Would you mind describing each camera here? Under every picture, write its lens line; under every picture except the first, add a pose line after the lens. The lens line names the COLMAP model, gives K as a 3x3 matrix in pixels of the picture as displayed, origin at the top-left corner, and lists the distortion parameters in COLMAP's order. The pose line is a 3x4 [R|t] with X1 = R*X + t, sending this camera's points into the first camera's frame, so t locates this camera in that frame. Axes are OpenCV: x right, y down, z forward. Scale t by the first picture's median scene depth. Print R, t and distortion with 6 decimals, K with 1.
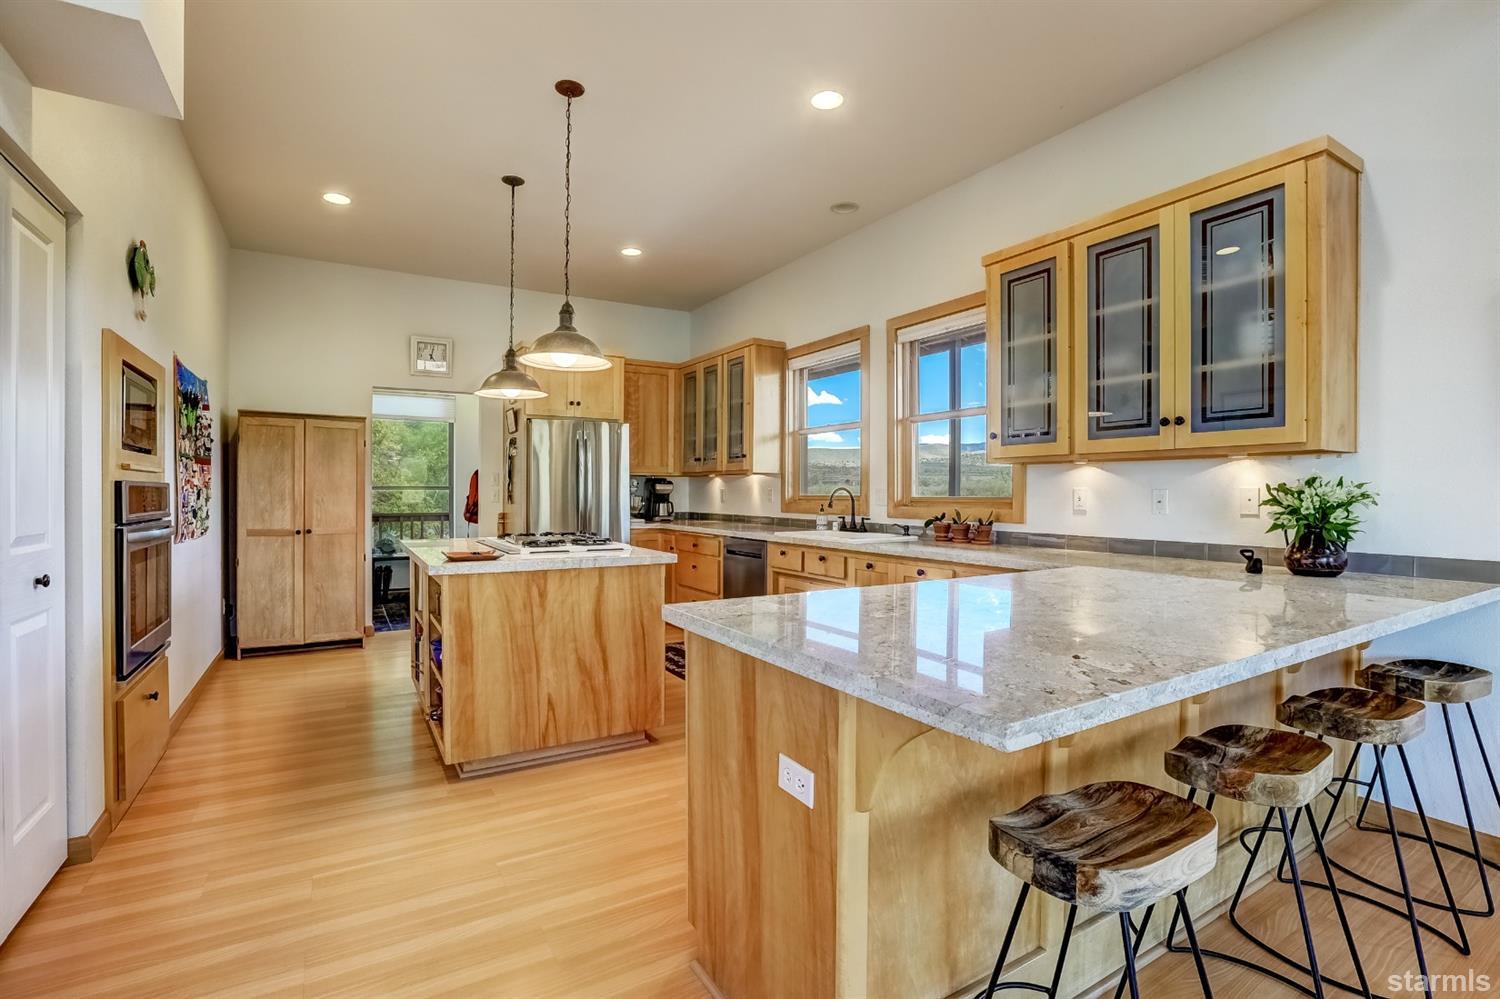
lens RADIAL K [[684.1, 0, 747.6], [0, 684.1, 495.5], [0, 0, 1]] dist [-0.021083, 0.004426]
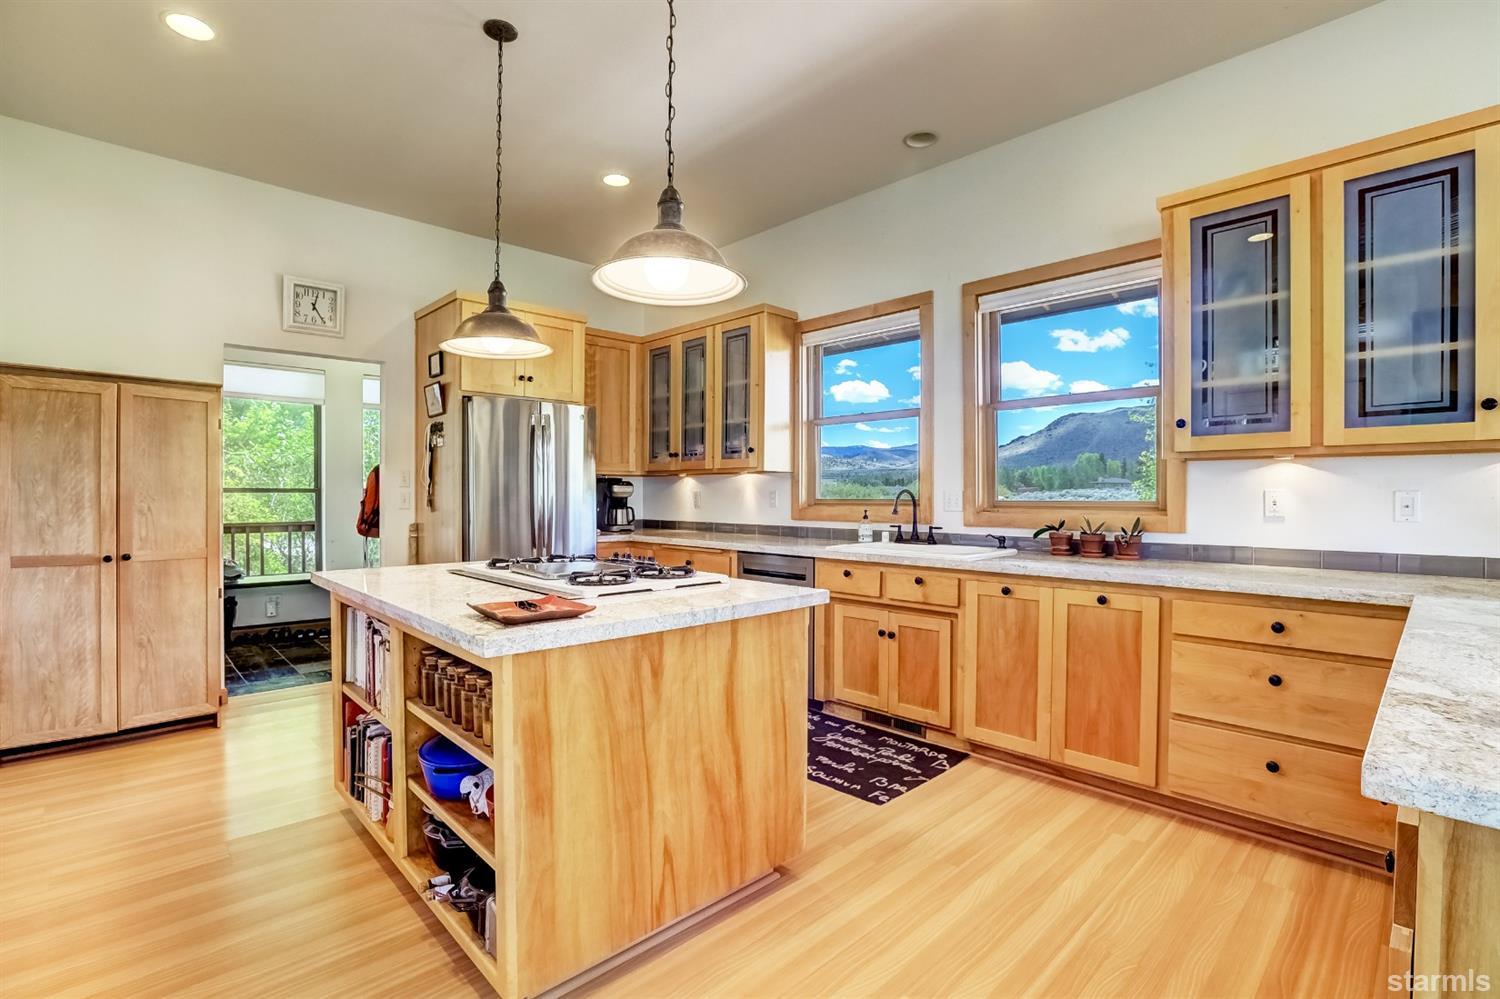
lens RADIAL K [[684.1, 0, 756.8], [0, 684.1, 500.4], [0, 0, 1]] dist [-0.021083, 0.004426]
pose [[0.974766, -0.003565, 0.223201, -0.215957], [0.002668, 0.999987, 0.004319, -0.002513], [-0.223213, -0.003614, 0.974763, 0.254952]]
